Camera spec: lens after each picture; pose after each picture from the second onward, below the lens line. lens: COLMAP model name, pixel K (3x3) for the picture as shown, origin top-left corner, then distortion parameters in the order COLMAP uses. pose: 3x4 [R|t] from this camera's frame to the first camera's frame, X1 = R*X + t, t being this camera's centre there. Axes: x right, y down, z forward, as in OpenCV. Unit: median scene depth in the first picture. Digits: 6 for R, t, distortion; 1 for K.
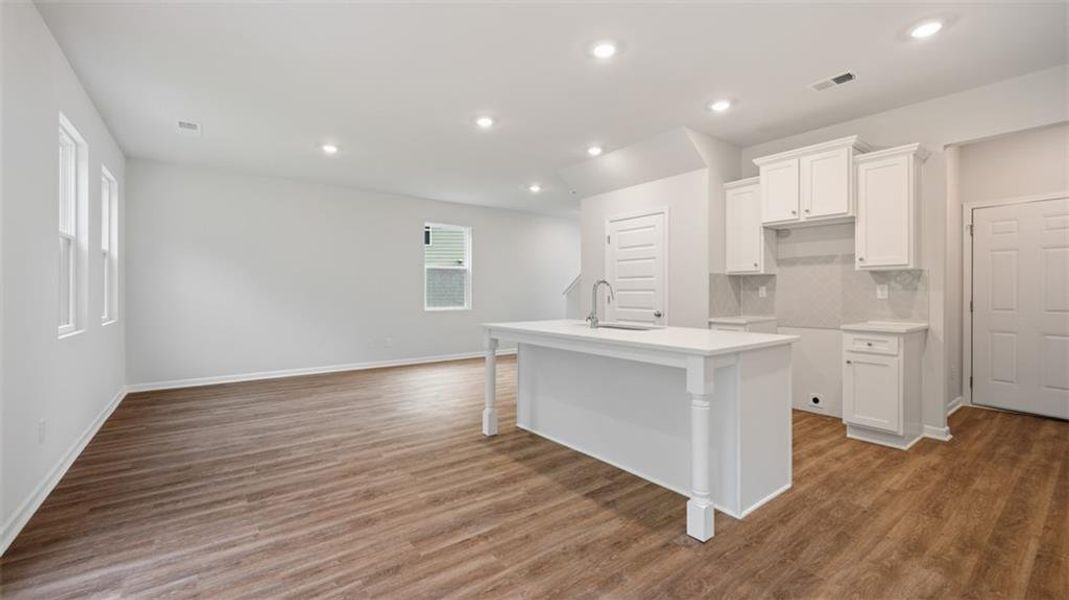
lens RADIAL K [[437.3, 0, 535.2], [0, 437.3, 293.4], [0, 0, 1]] dist [-0.002344, -0.000374]
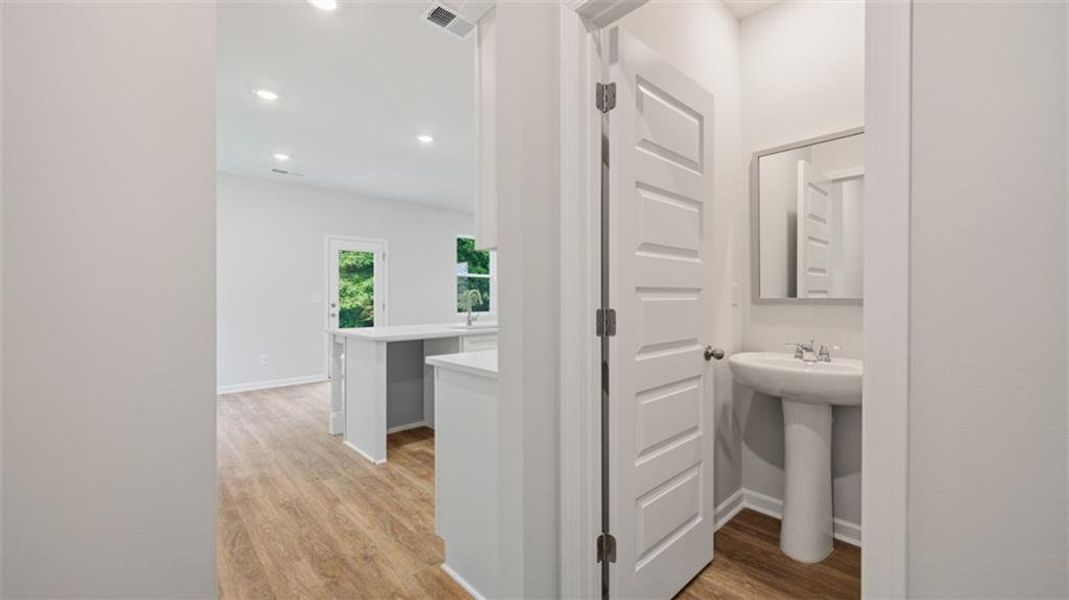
lens RADIAL K [[421.5, 0, 537.9], [0, 421.5, 294.3], [0, 0, 1]] dist [-0.001679, -0.000491]
pose [[0.103133, -0.010933, -0.994607, 1.636364], [-0.001229, 0.999937, -0.011119, -0.003124], [0.994667, 0.002369, 0.103113, 1.221817]]
